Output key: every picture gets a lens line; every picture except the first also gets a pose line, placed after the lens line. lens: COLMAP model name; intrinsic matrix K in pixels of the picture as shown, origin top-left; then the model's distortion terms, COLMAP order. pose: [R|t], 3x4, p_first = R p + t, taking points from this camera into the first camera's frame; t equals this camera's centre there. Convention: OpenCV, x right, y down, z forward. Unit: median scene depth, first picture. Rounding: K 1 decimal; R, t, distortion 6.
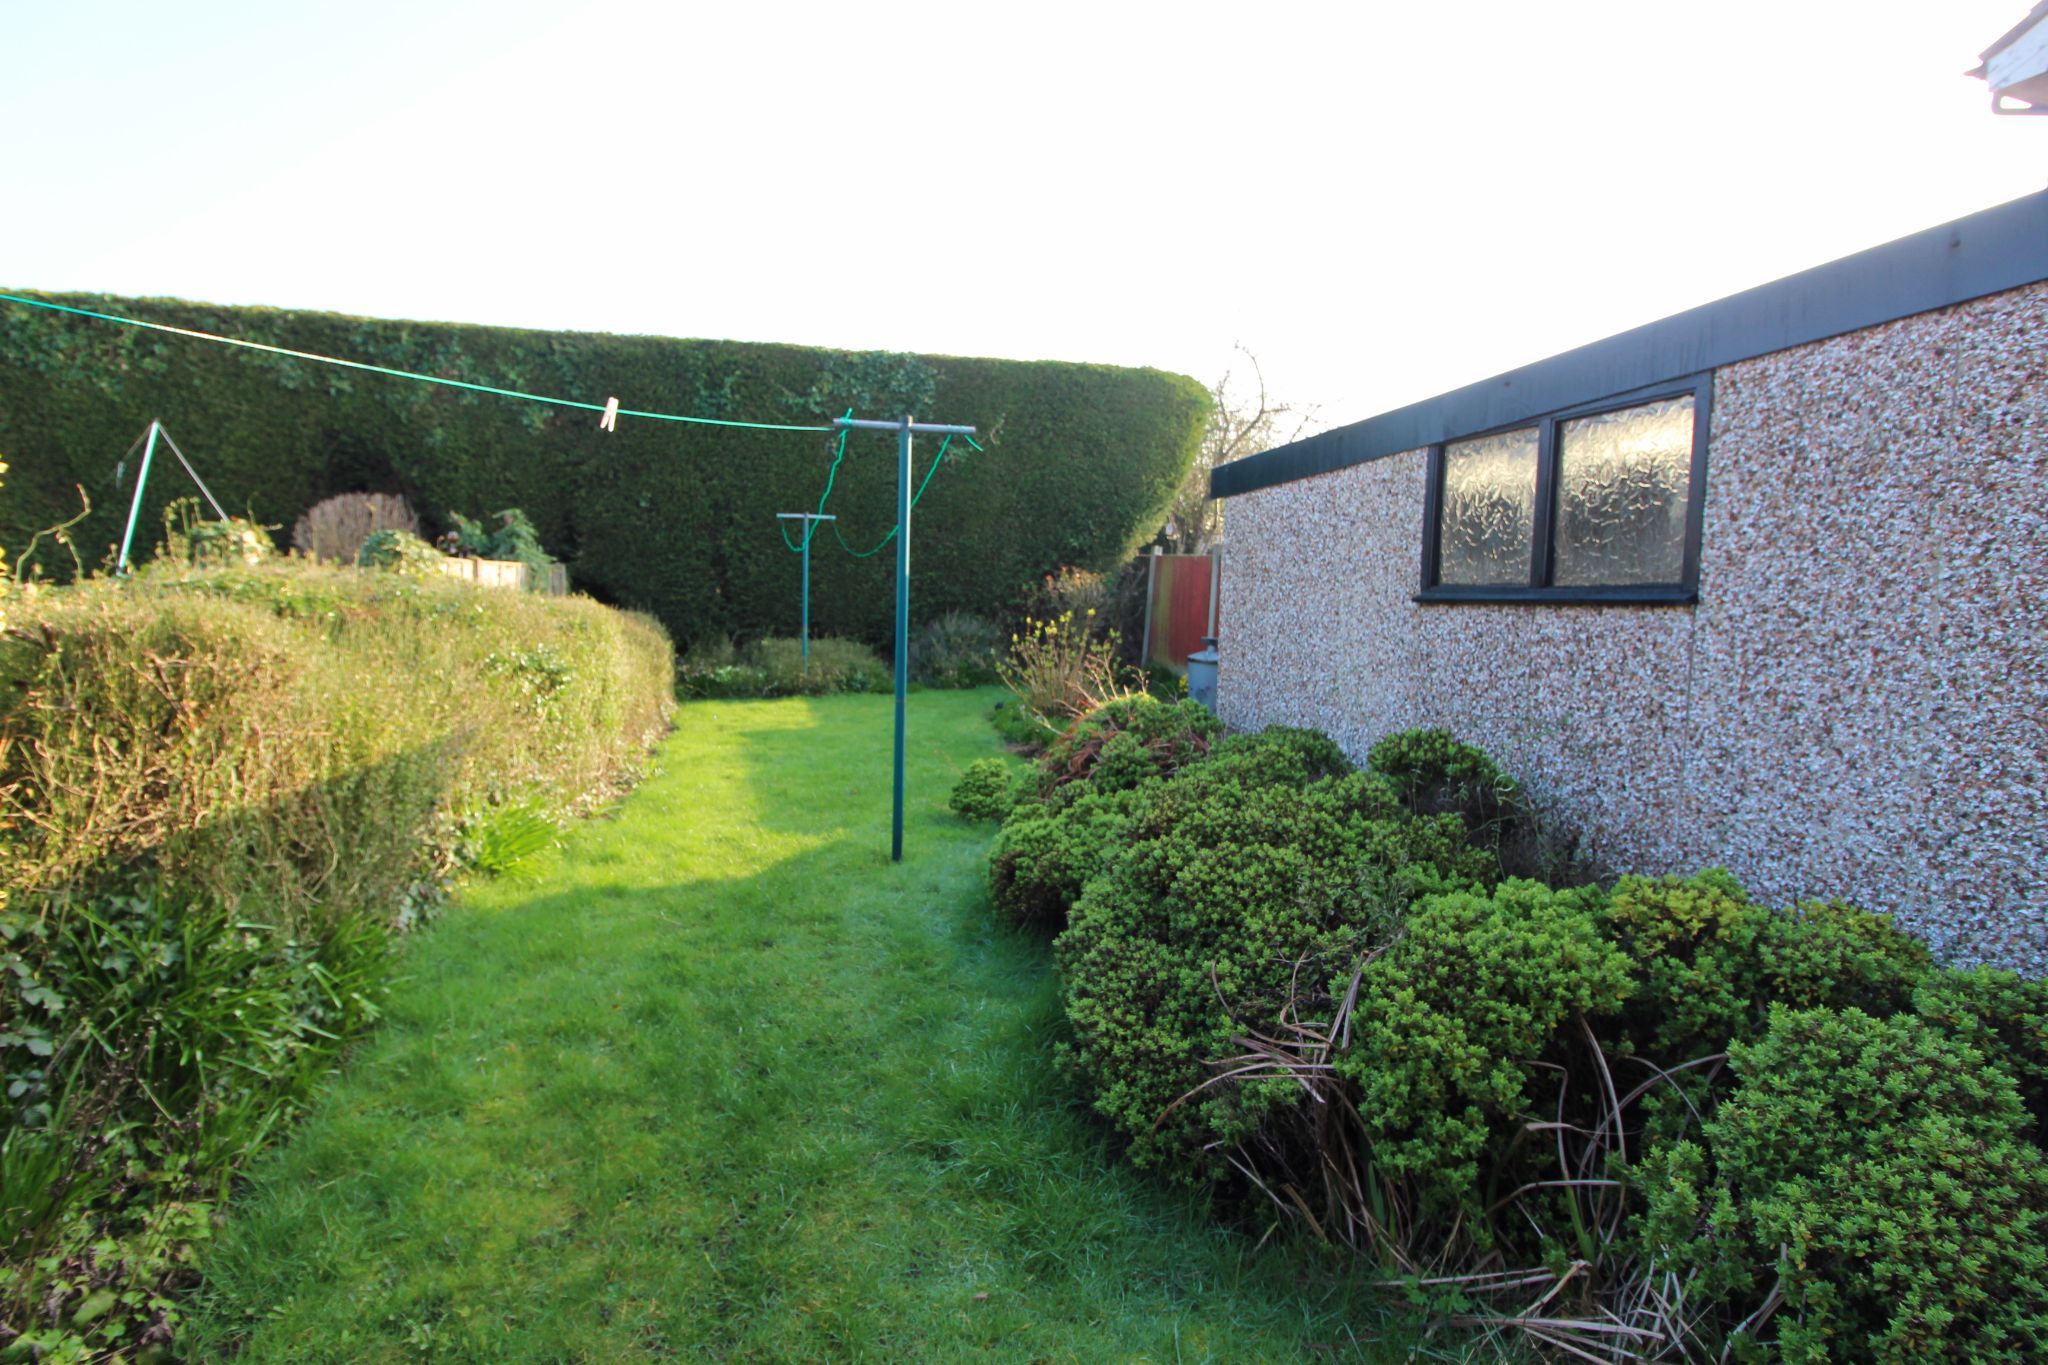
lens RADIAL K [[939.9, 0, 1011.0], [0, 939.9, 668.4], [0, 0, 1]] dist [0.002084, -0.015211]
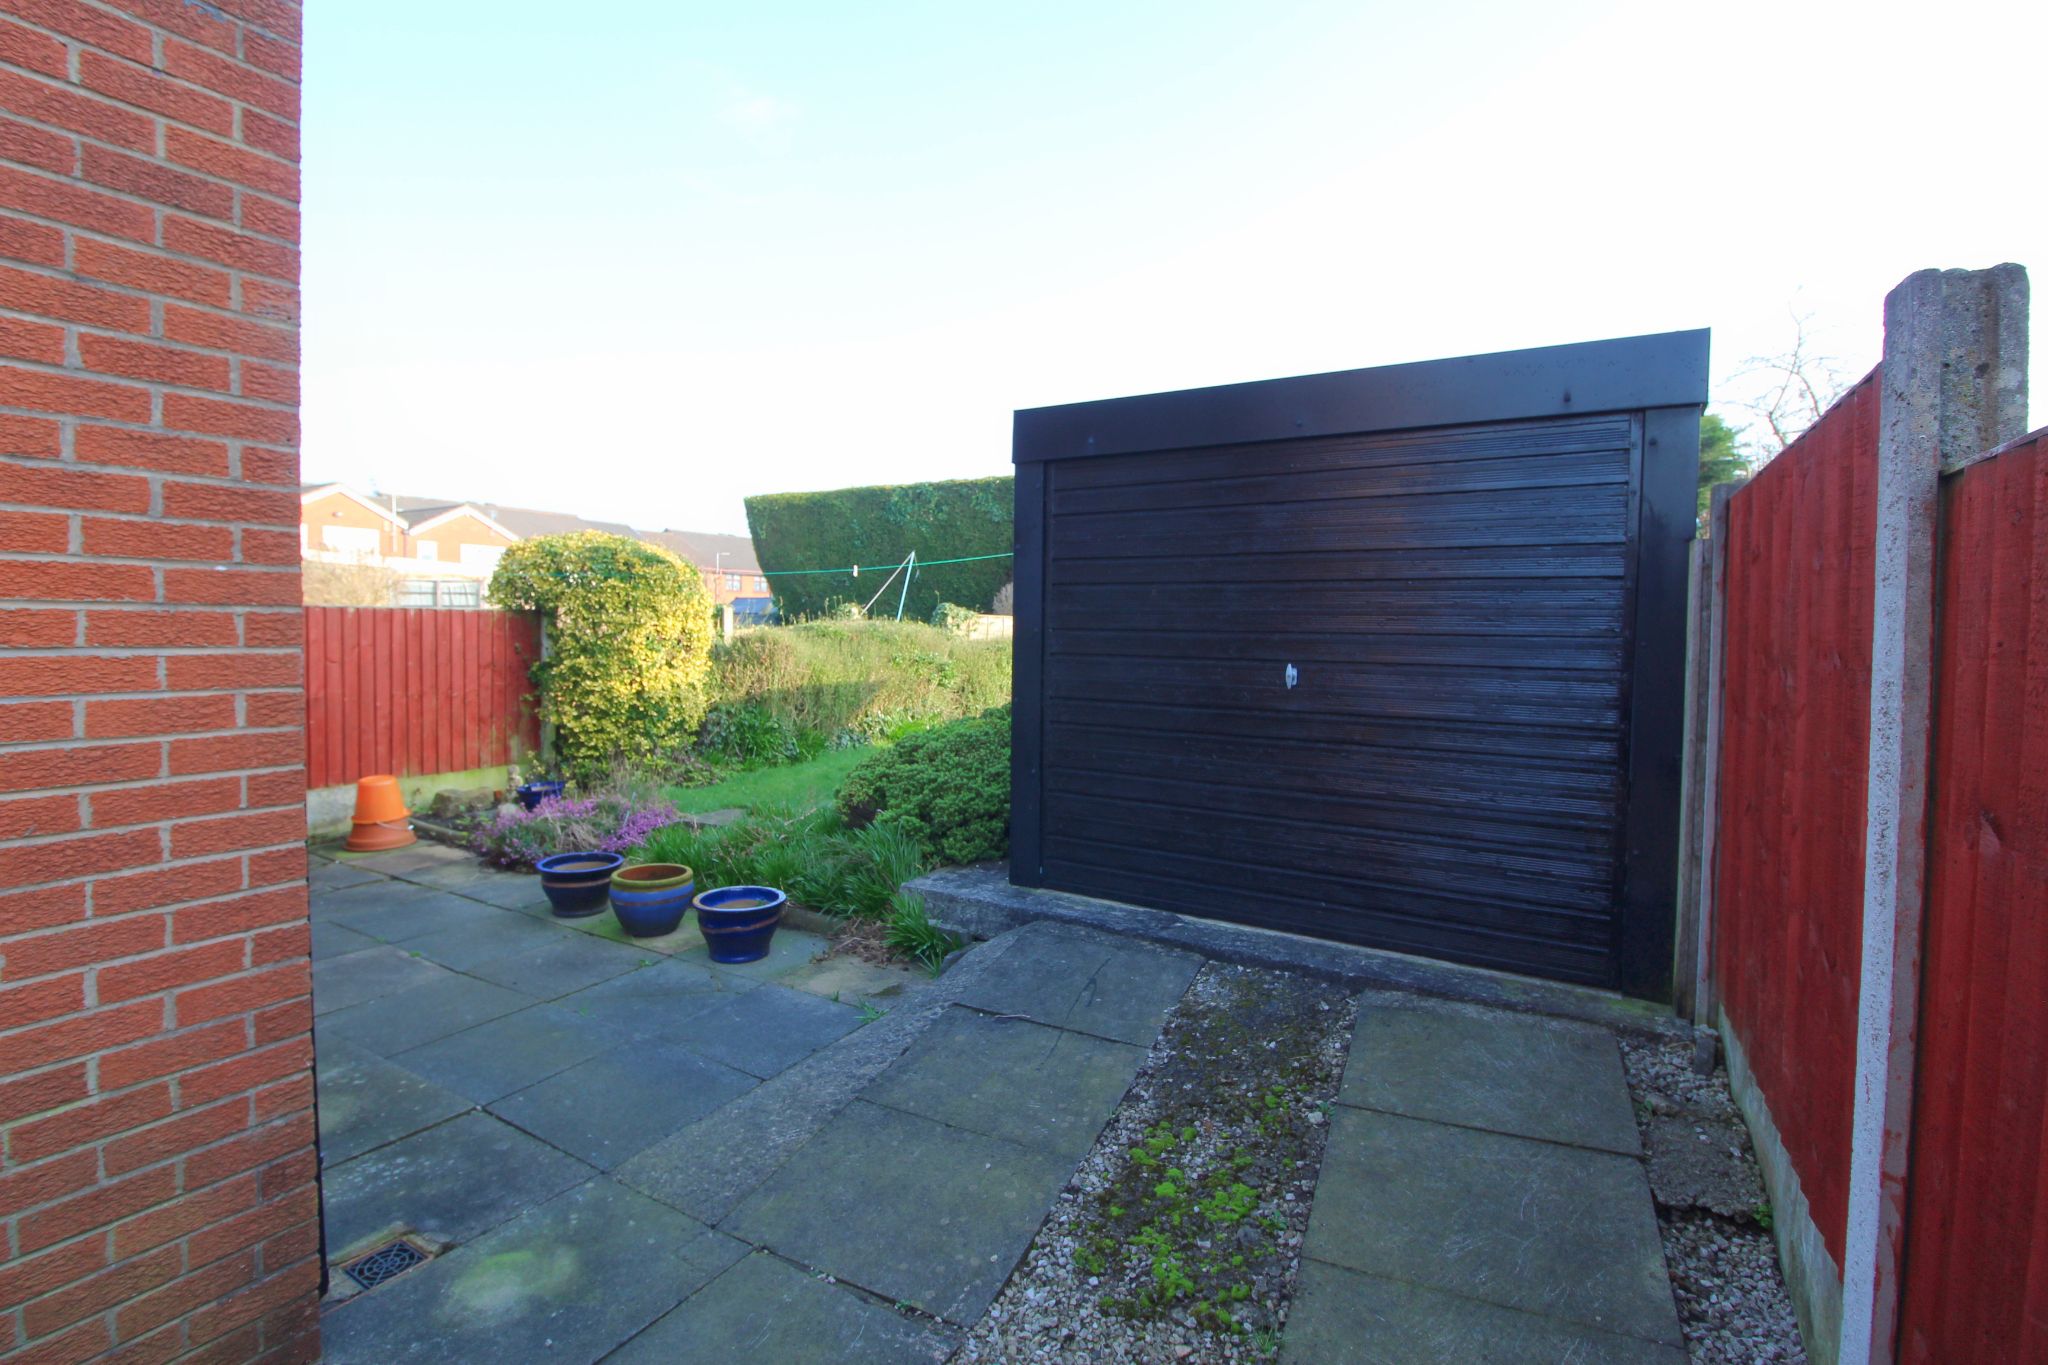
lens RADIAL K [[945.2, 0, 1015.3], [0, 945.2, 668.0], [0, 0, 1]] dist [-0.001283, -0.013882]
pose [[0.690476, 0.020414, -0.723068, 1.432738], [-0.061108, 0.997675, -0.030187, 0.075688], [0.720770, 0.065029, 0.690117, -0.502862]]
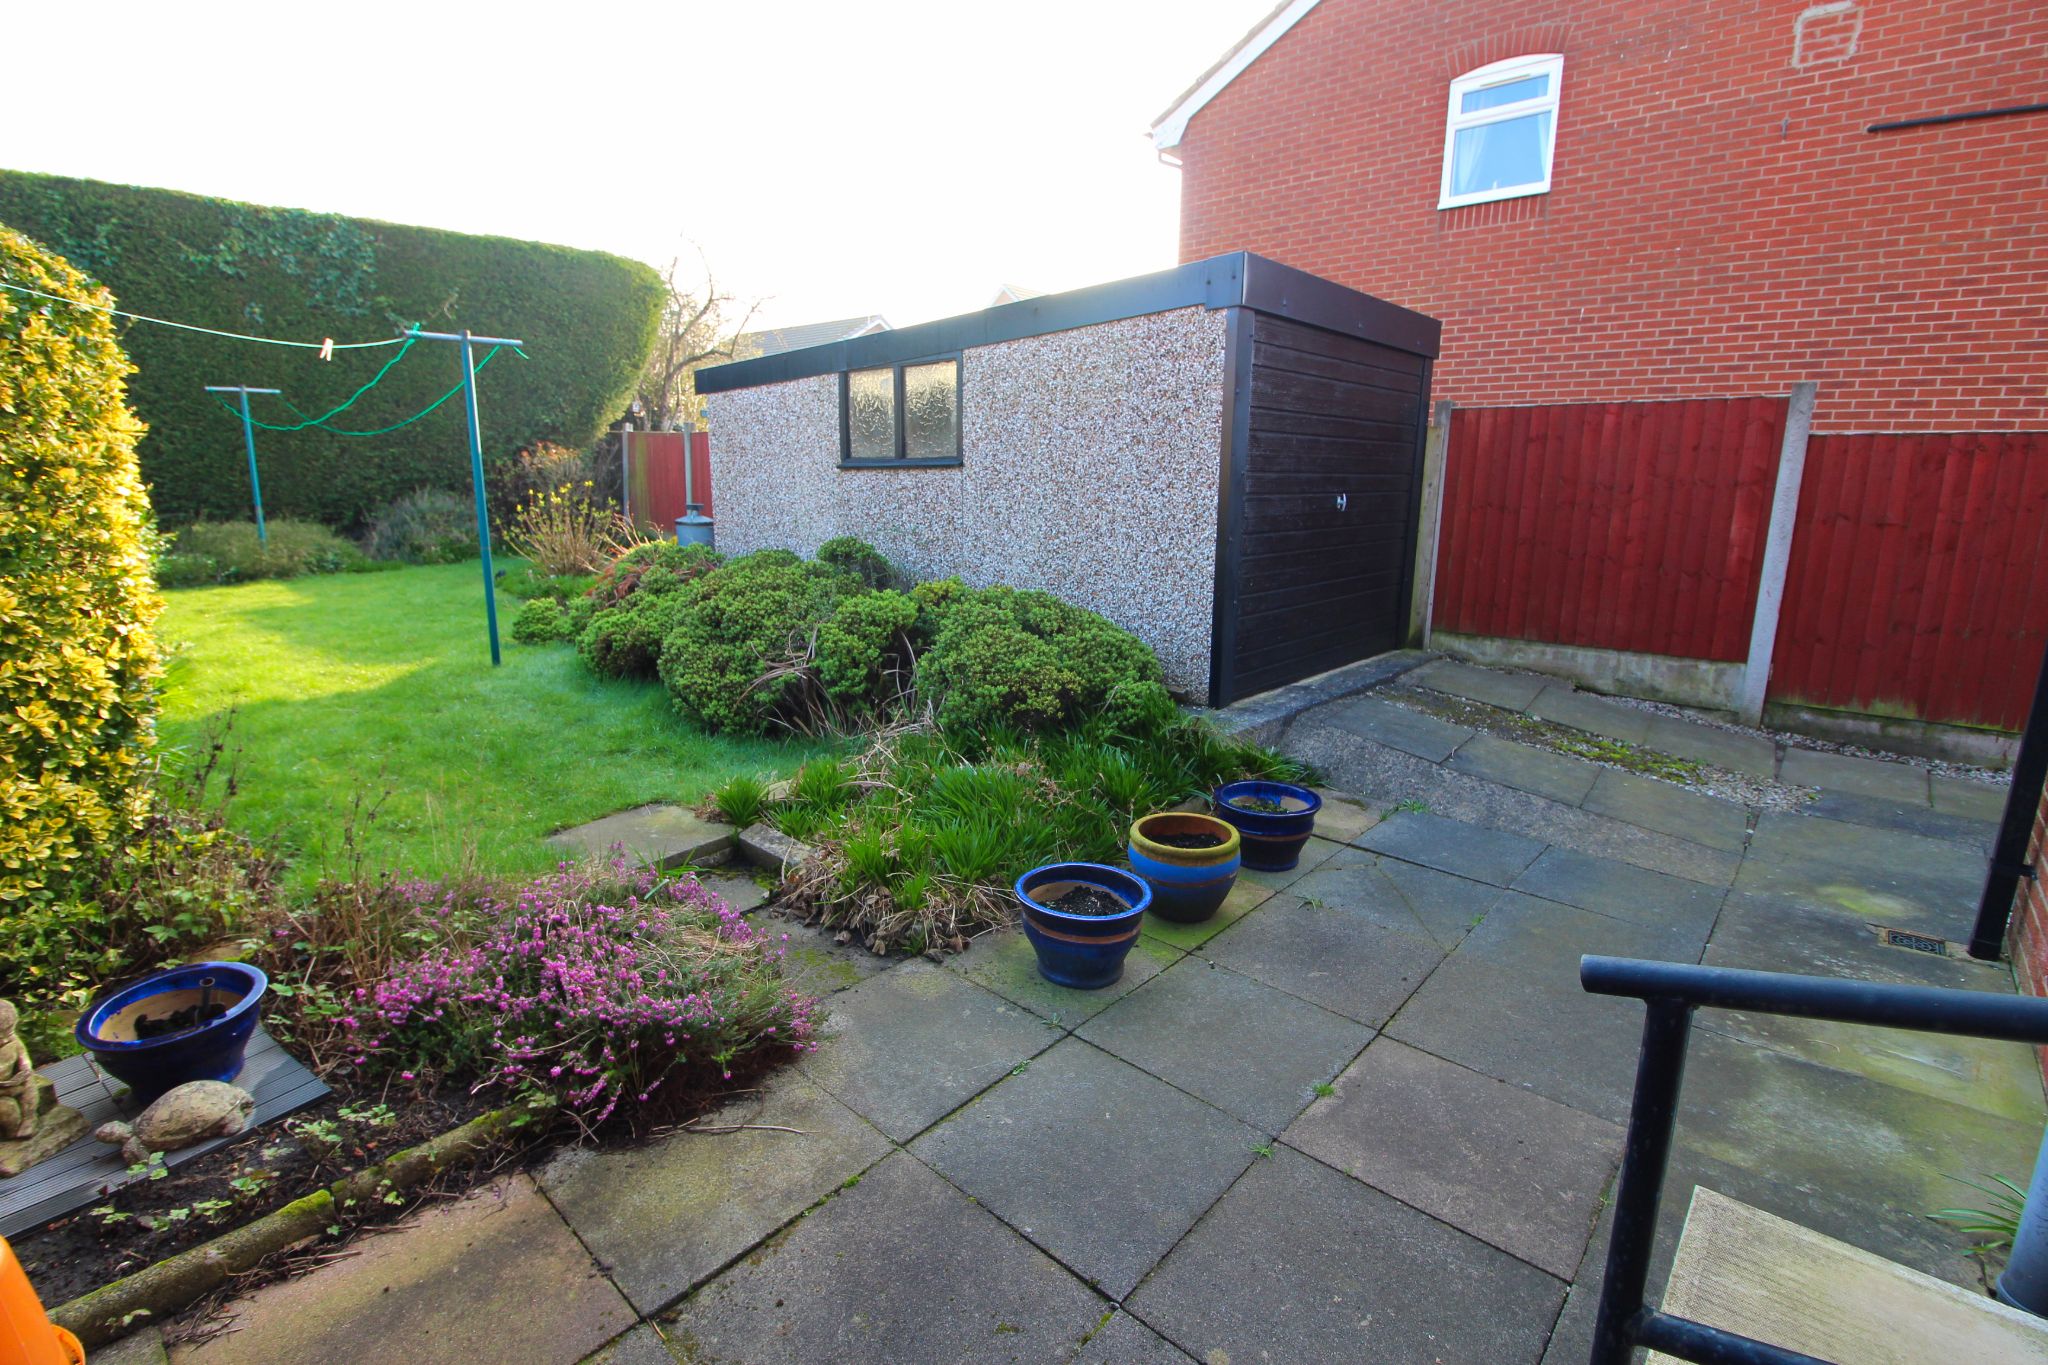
lens RADIAL K [[939.9, 0, 1011.0], [0, 939.9, 668.4], [0, 0, 1]] dist [0.002084, -0.015211]
pose [[0.848303, -0.121702, 0.515335, -0.211350], [0.053476, 0.987943, 0.145286, 0.053750], [-0.526803, -0.095689, 0.844584, -0.600352]]
